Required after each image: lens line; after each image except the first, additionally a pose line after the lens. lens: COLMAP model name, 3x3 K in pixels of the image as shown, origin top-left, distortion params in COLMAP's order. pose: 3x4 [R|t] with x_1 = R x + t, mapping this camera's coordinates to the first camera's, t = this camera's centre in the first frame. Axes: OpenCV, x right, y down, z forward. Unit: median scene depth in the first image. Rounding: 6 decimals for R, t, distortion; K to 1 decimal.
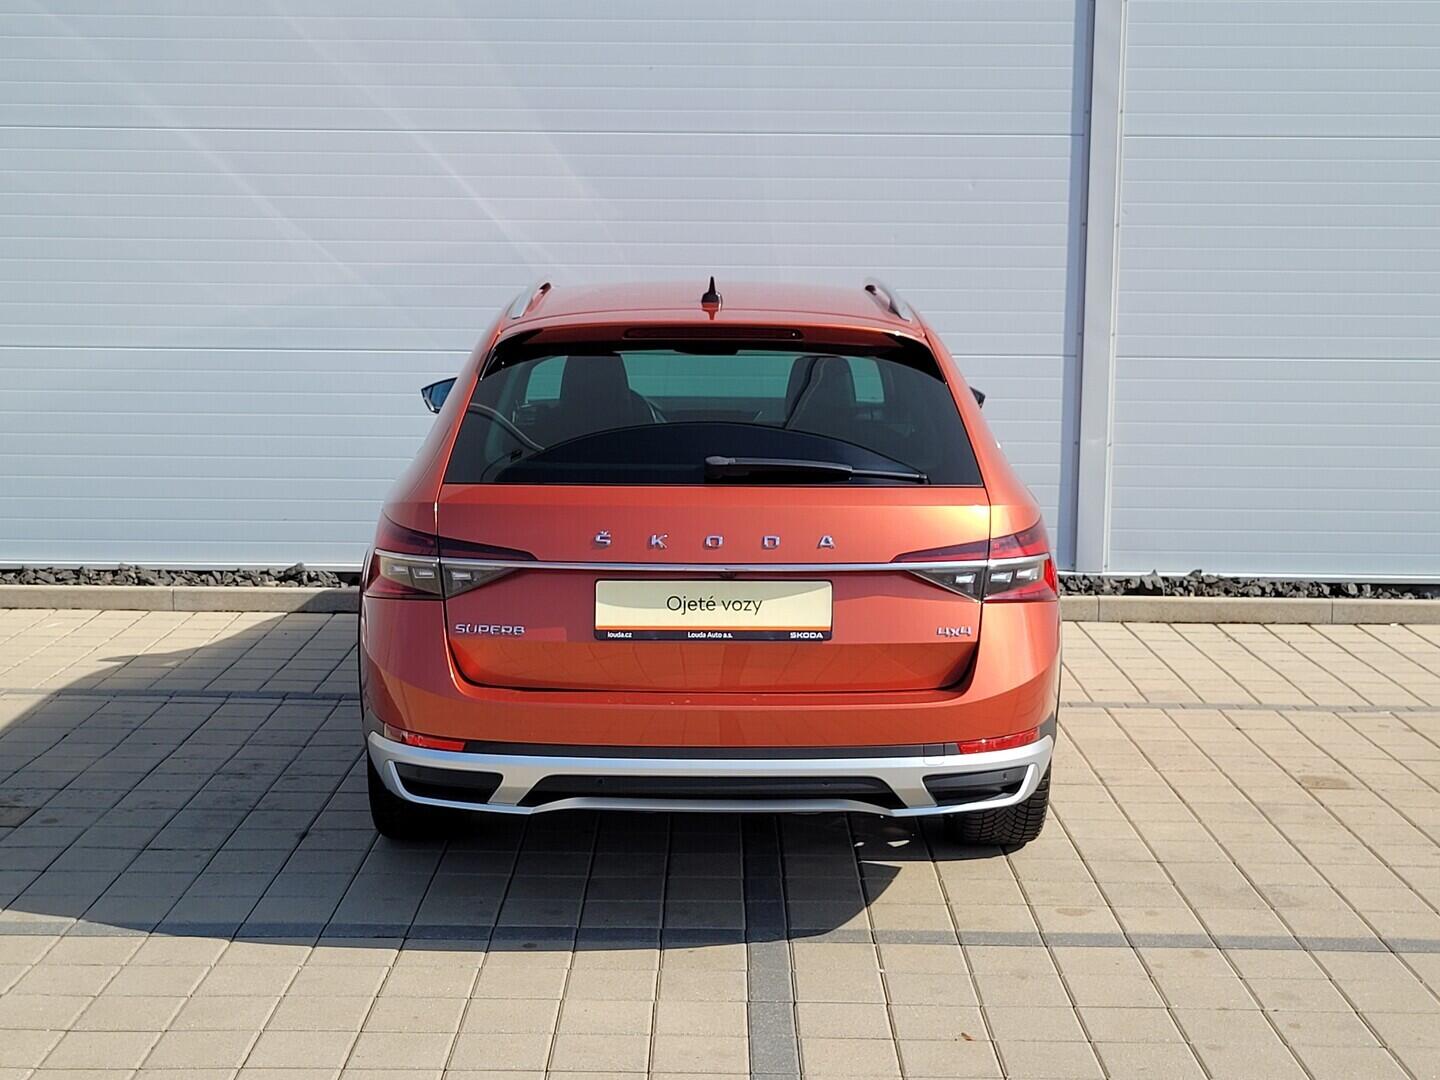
lens RADIAL K [[2175.7, 0, 709.9], [0, 2175.7, 542.8], [0, 0, 1]] dist [0.028381, 0.000000]
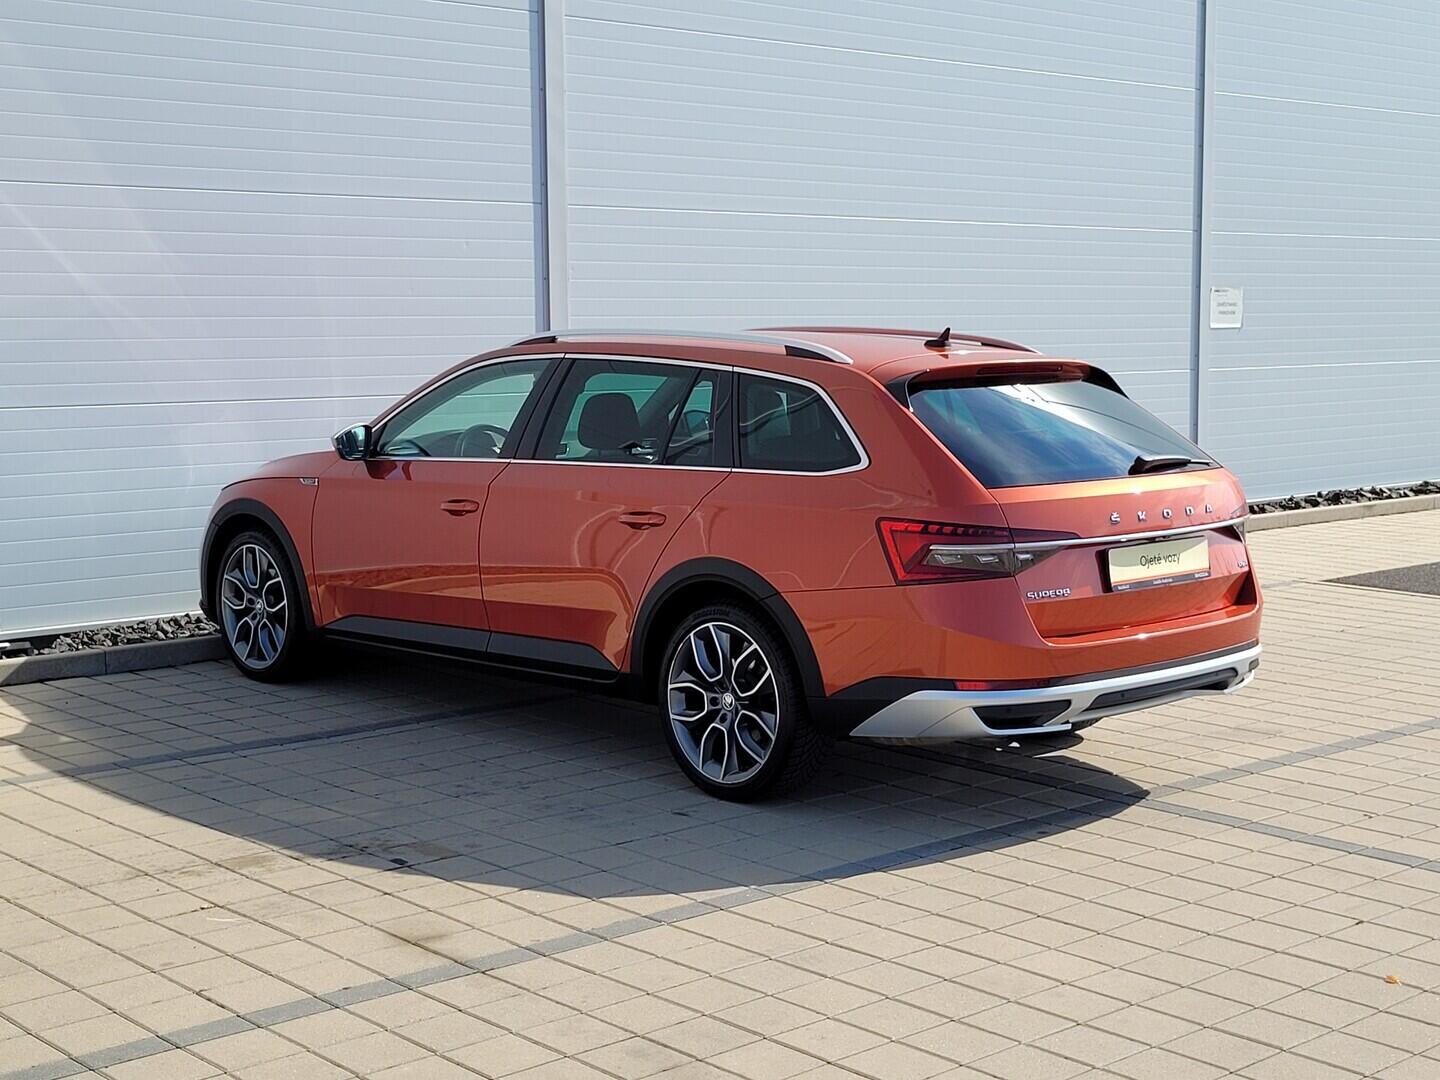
lens RADIAL K [[2175.7, 0, 732.1], [0, 2175.7, 534.3], [0, 0, 1]] dist [0.028381, 0.000000]
pose [[0.722586, -0.081166, 0.686499, -0.981532], [0.095418, 0.995288, 0.017241, -0.032183], [-0.684664, 0.053046, 0.726926, 0.137291]]
